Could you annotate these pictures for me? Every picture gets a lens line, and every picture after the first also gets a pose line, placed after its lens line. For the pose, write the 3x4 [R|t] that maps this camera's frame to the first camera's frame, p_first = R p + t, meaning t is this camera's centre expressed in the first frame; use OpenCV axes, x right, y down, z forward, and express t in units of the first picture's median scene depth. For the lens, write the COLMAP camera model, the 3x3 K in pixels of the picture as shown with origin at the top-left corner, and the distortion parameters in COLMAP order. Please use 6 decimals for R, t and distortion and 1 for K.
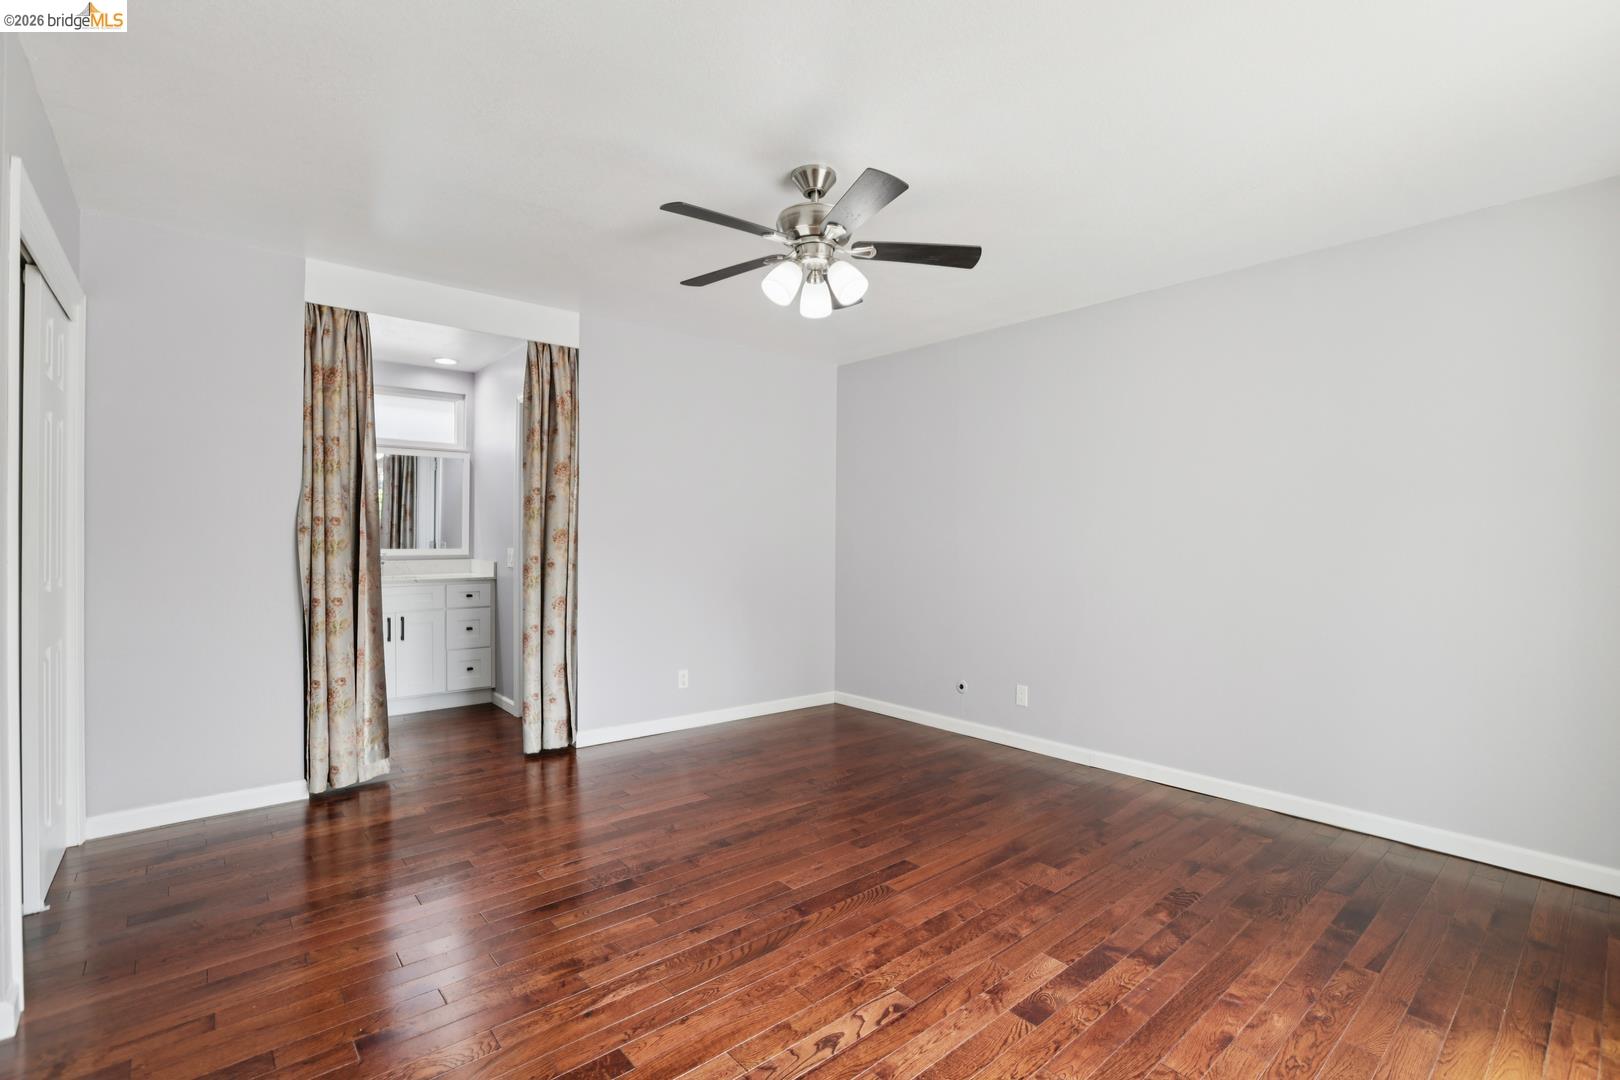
lens RADIAL K [[733.8, 0, 809.0], [0, 733.8, 535.6], [0, 0, 1]] dist [-0.036308, 0.004344]
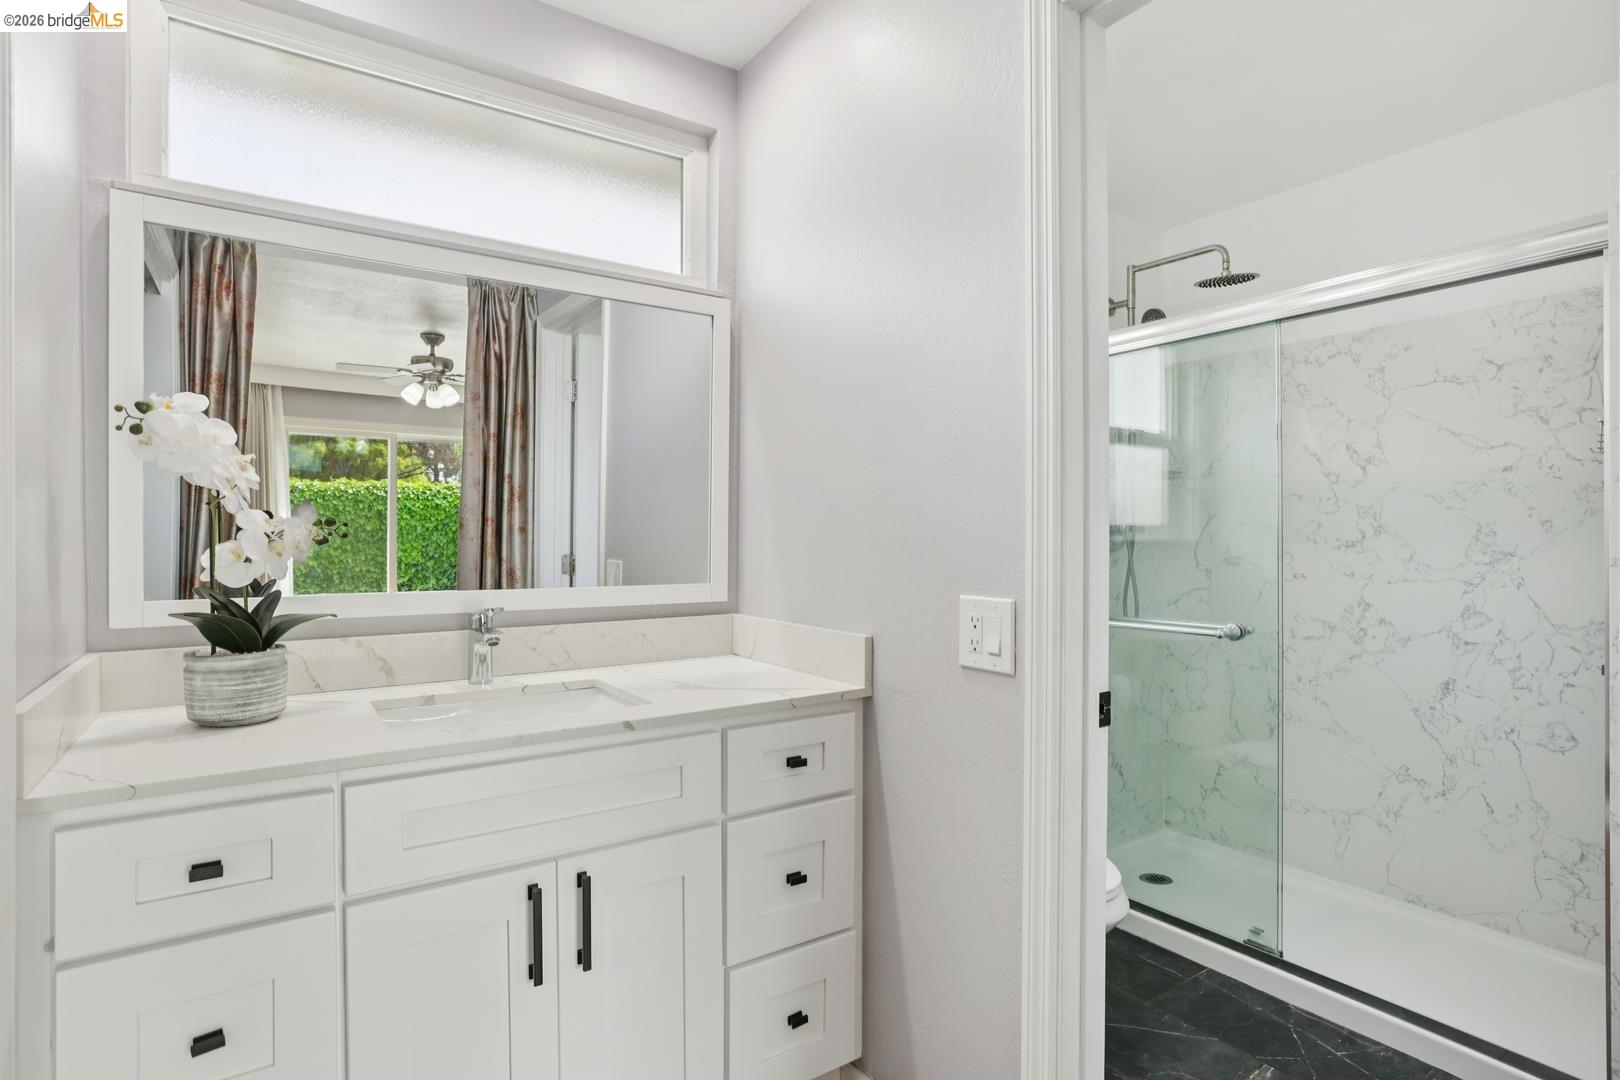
lens RADIAL K [[838.0, 0, 811.4], [0, 838.0, 537.4], [0, 0, 1]] dist [-0.034438, 0.008584]
pose [[0.993742, -0.000797, -0.111700, -0.382645], [0.000628, 0.999999, -0.001552, -0.002777], [0.111701, 0.001472, 0.993741, 0.615273]]
